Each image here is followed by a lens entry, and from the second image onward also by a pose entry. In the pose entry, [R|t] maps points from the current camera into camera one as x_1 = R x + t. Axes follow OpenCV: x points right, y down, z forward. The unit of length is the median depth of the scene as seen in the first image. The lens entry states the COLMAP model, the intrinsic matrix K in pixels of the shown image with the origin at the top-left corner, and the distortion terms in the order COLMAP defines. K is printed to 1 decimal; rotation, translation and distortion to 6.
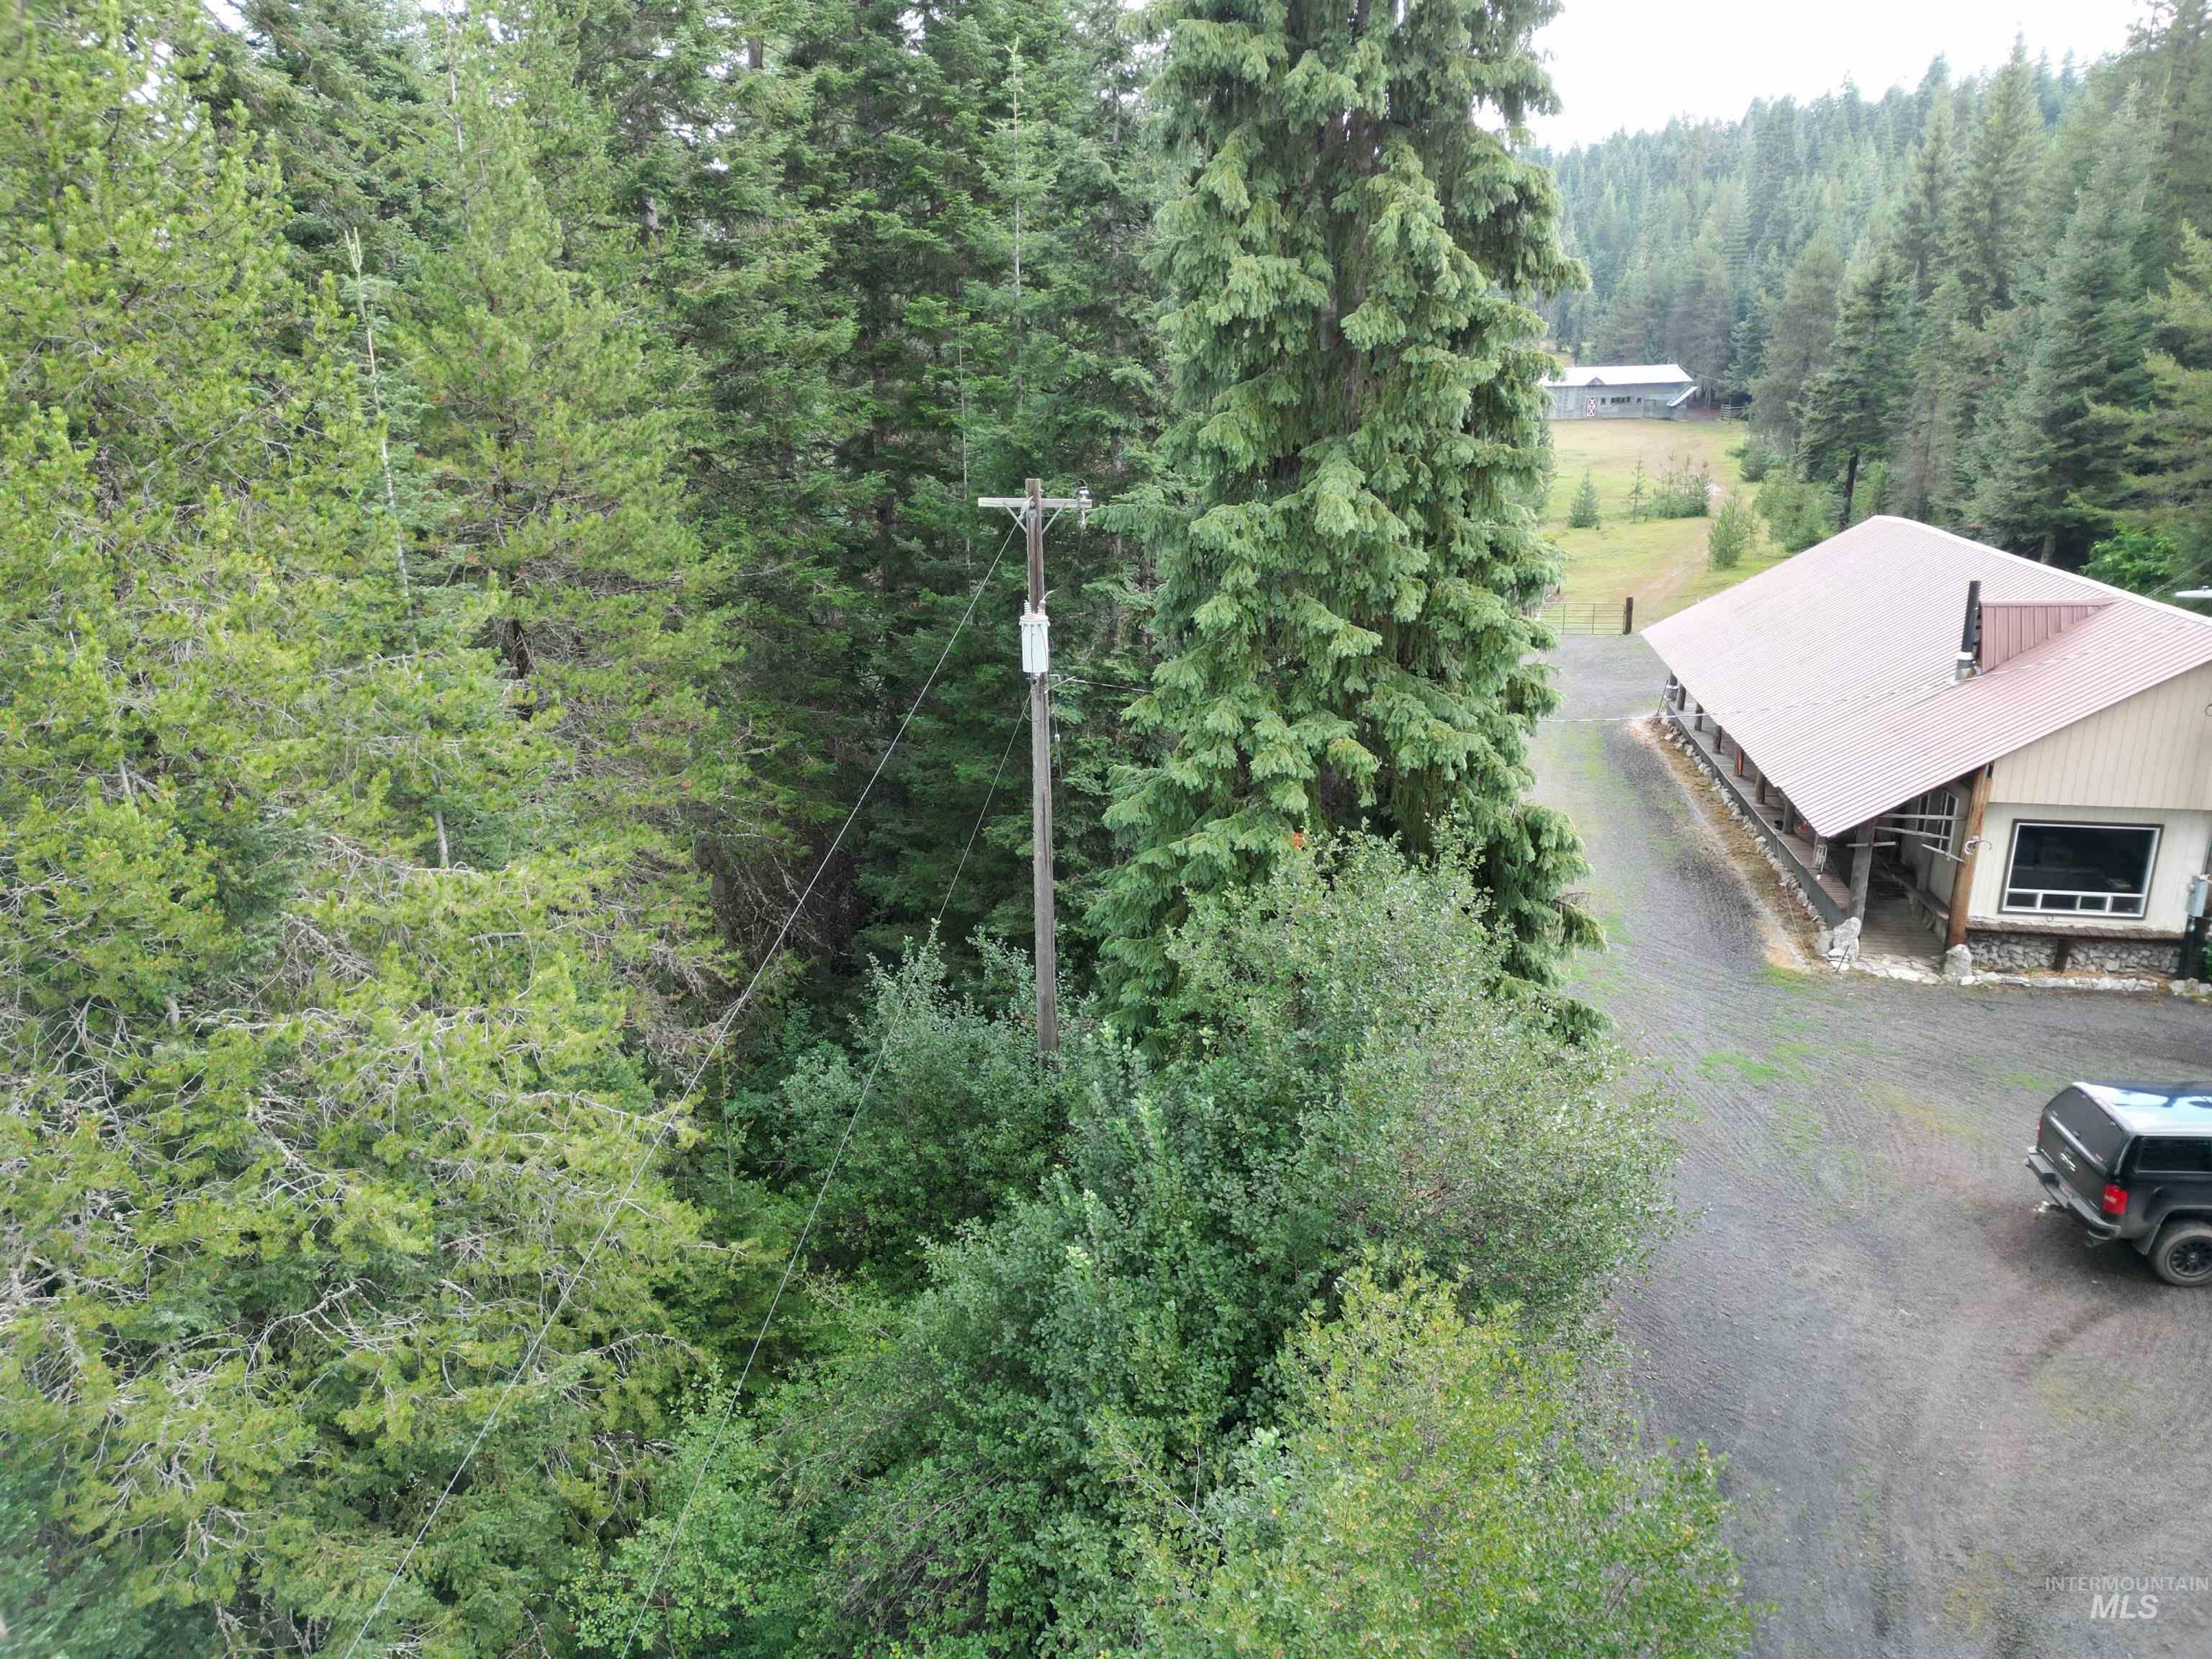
lens RADIAL K [[1517.1, 0, 1123.0], [0, 1517.1, 842.5], [0, 0, 1]] dist [0.057775, -0.043196]
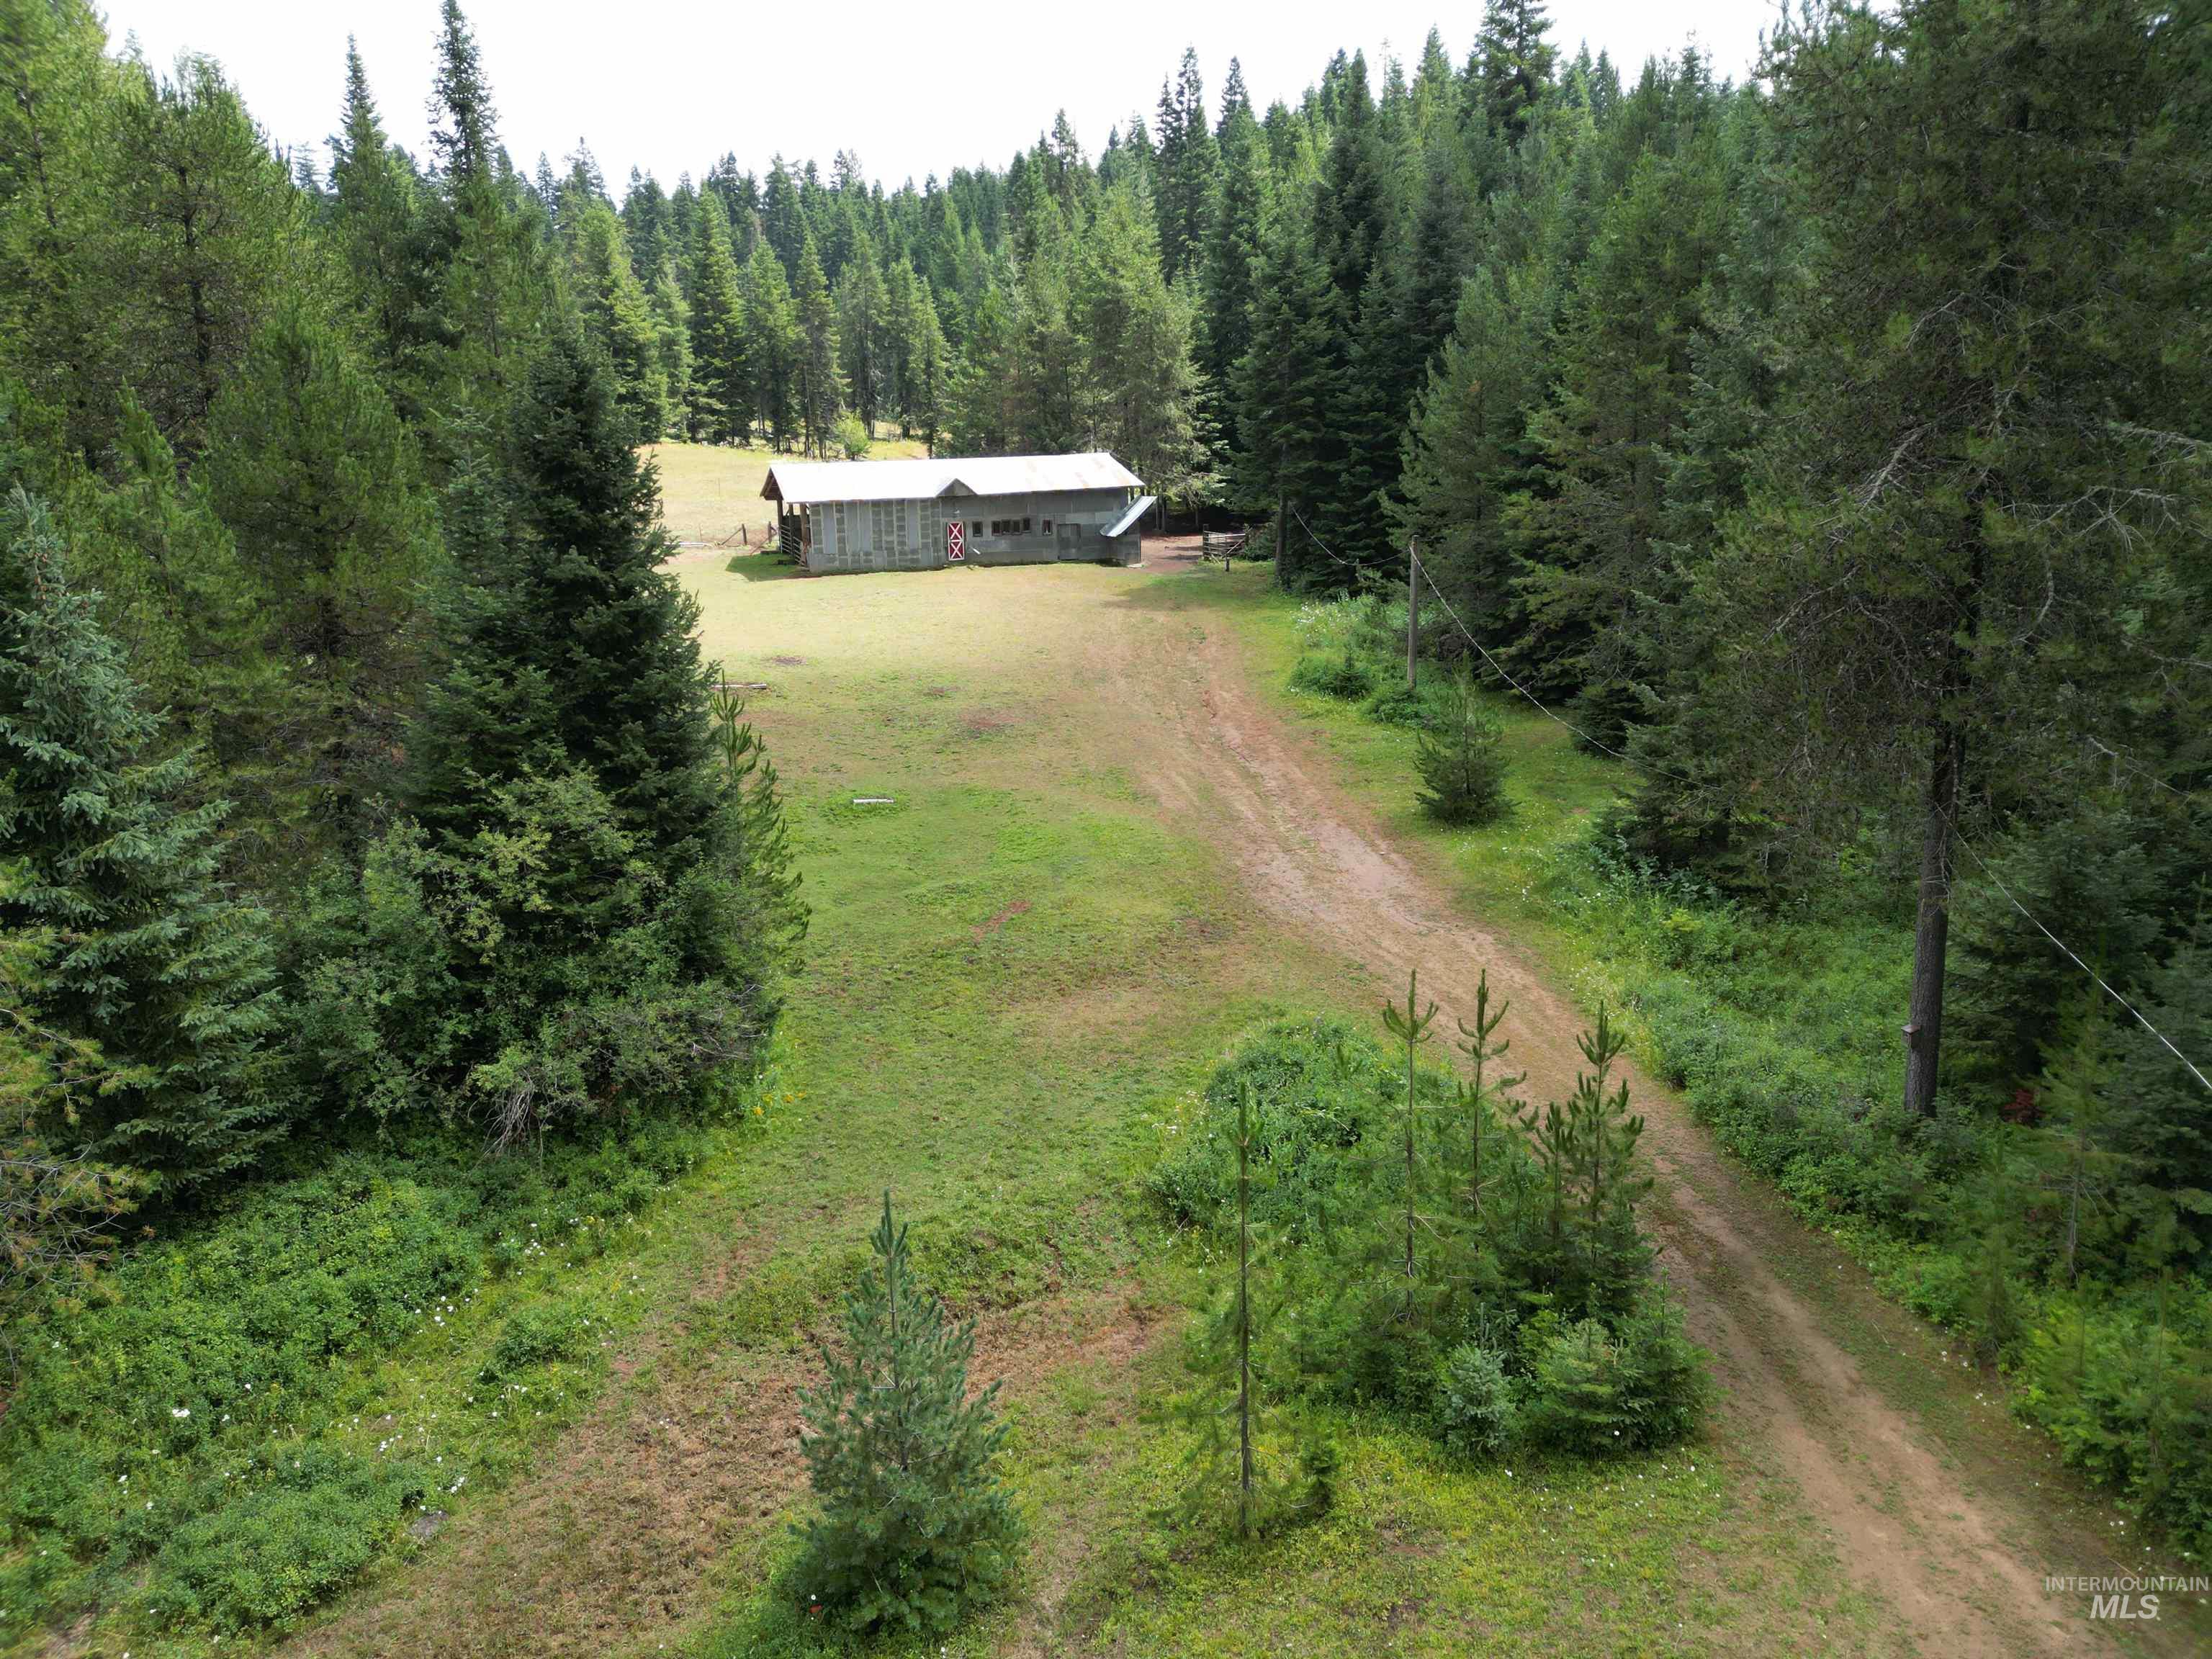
lens RADIAL K [[1517.1, 0, 1106.2], [0, 1517.1, 829.8], [0, 0, 1]] dist [0.057775, -0.043196]
pose [[0.932215, -0.099489, 0.347960, 1.061413], [0.121963, 0.991593, -0.043234, -1.015726], [-0.340734, 0.082742, 0.936512, 3.291493]]
